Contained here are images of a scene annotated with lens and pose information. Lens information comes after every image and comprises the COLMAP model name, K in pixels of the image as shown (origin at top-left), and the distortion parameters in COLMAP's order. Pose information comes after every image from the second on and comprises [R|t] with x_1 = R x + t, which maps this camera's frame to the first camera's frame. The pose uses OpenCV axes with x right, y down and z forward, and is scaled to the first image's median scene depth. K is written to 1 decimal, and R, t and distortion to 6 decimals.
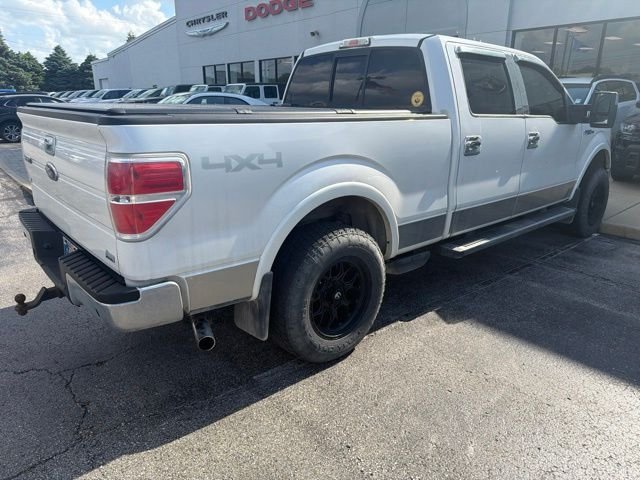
lens RADIAL K [[460.2, 0, 320.0], [0, 460.2, 240.0], [0, 0, 1]] dist [0.040552, -0.049180]
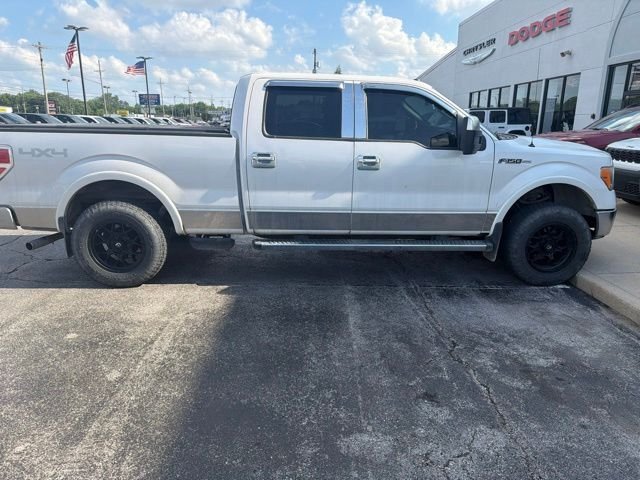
lens RADIAL K [[458.3, 0, 317.8], [0, 458.3, 236.8], [0, 0, 1]] dist [0.043544, -0.051356]
pose [[0.784011, 0.157857, -0.600339, 0.972822], [-0.190707, 0.981605, 0.009057, -0.031140], [0.590726, 0.107388, 0.799694, 0.094349]]
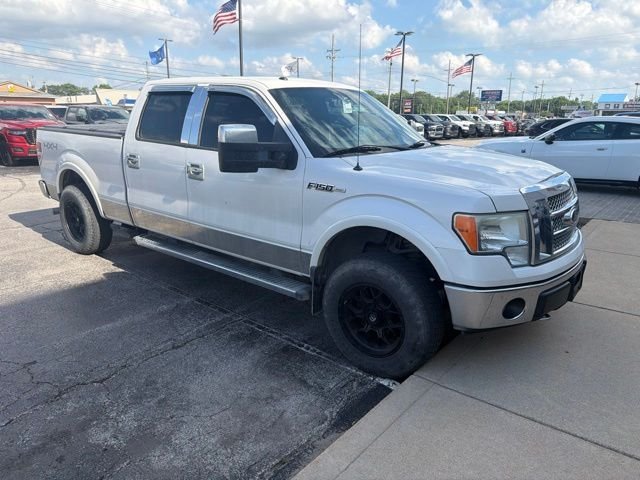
lens RADIAL K [[458.5, 0, 314.9], [0, 458.5, 234.8], [0, 0, 1]] dist [0.045230, -0.052516]
pose [[0.173957, 0.253246, -0.951633, 1.389130], [-0.301150, 0.933751, 0.193437, -0.334807], [0.937575, 0.252935, 0.238698, 0.979389]]
